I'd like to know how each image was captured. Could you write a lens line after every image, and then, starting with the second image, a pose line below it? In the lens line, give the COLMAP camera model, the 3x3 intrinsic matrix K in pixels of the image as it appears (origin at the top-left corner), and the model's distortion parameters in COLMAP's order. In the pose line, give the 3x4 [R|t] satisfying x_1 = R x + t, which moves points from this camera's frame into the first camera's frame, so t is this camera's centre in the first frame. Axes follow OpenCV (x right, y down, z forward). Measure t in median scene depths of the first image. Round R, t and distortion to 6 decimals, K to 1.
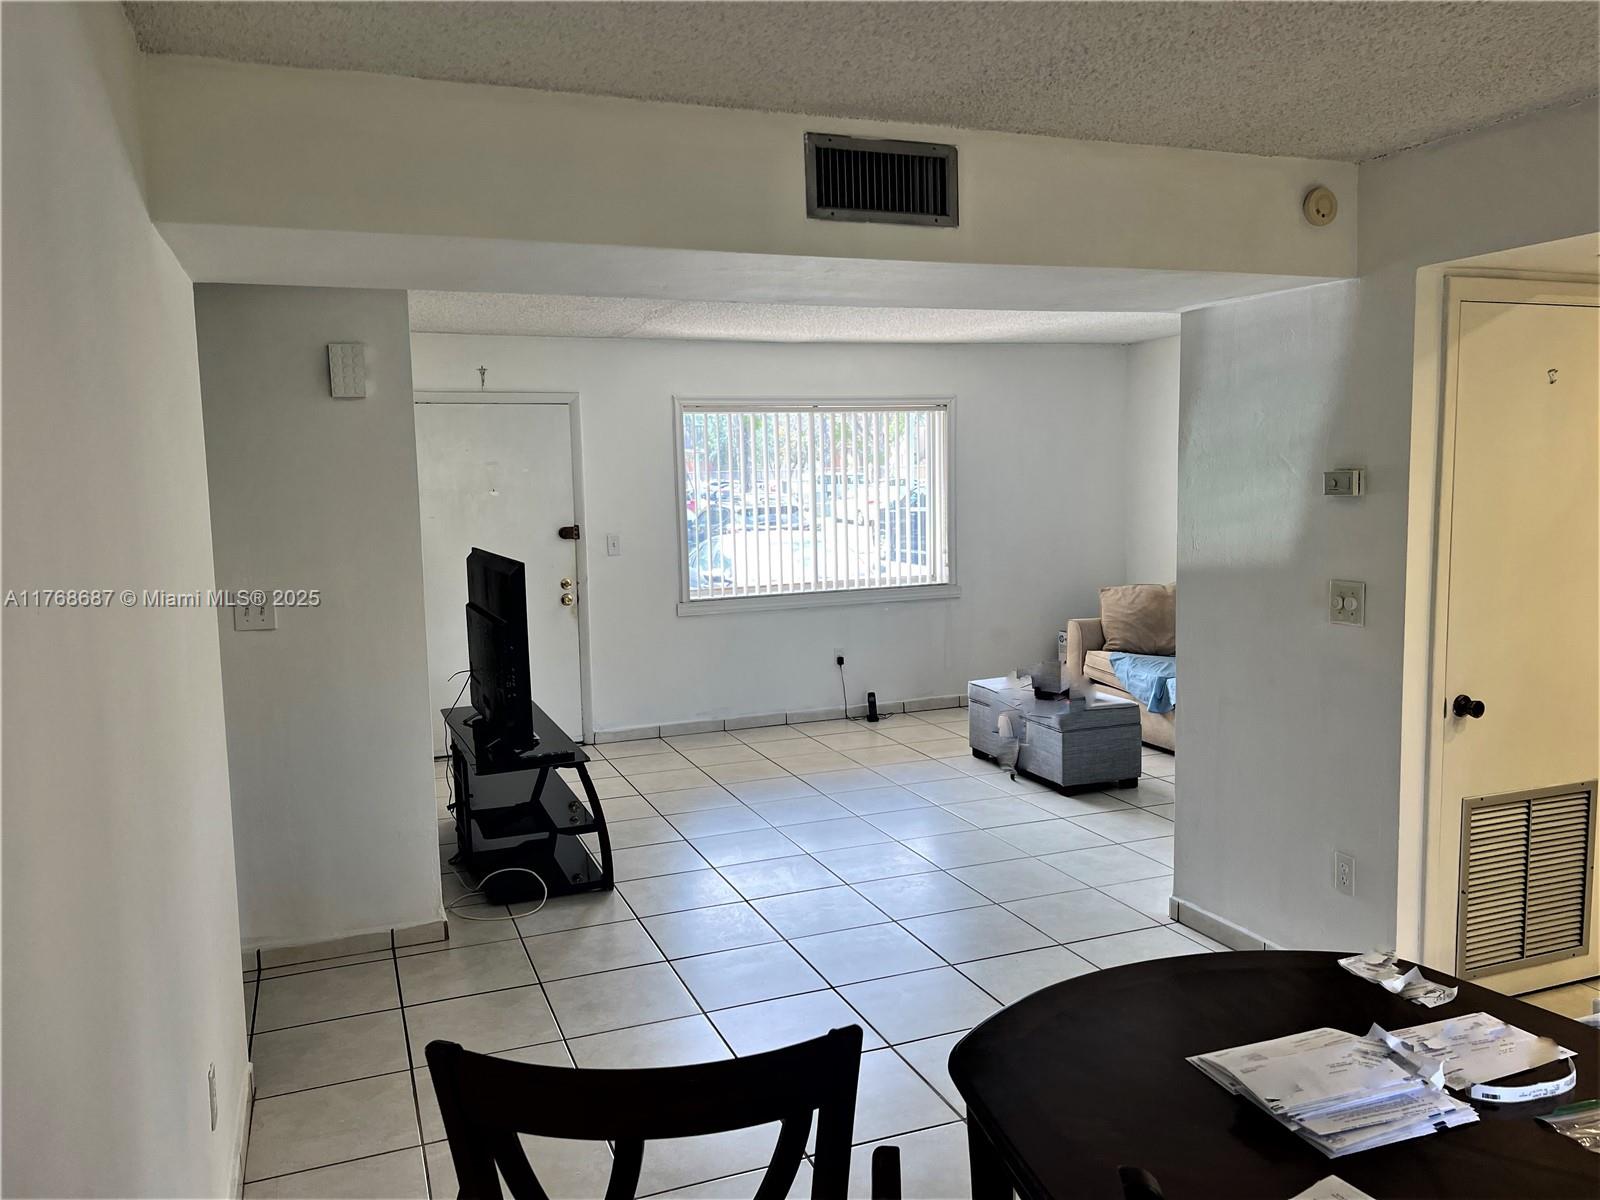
lens RADIAL K [[1206.5, 0, 798.5], [0, 1206.5, 602.9], [0, 0, 1]] dist [0.057637, -0.006421]
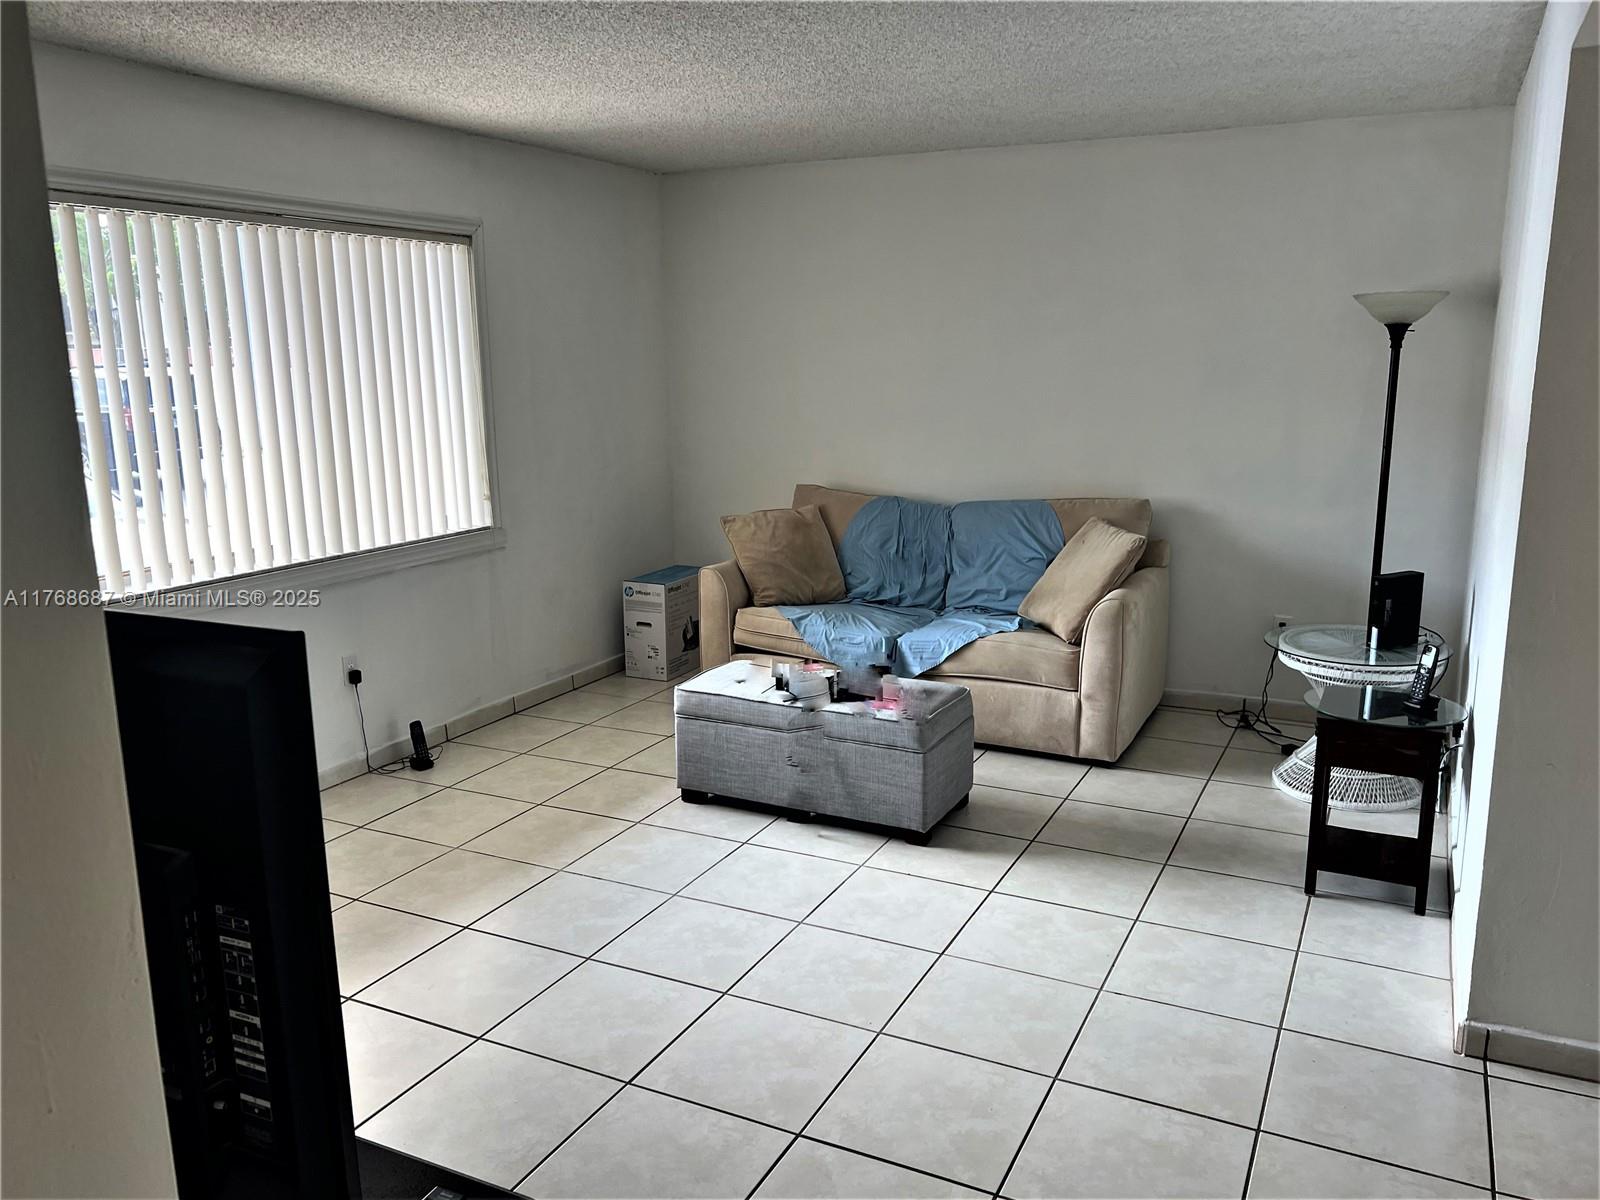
lens RADIAL K [[1206.5, 0, 808.5], [0, 1206.5, 597.0], [0, 0, 1]] dist [0.057637, -0.006421]
pose [[0.727715, -0.117998, 0.675653, -0.206361], [0.062941, 0.992422, 0.105528, -0.039432], [-0.682985, -0.034268, 0.729628, 0.456818]]
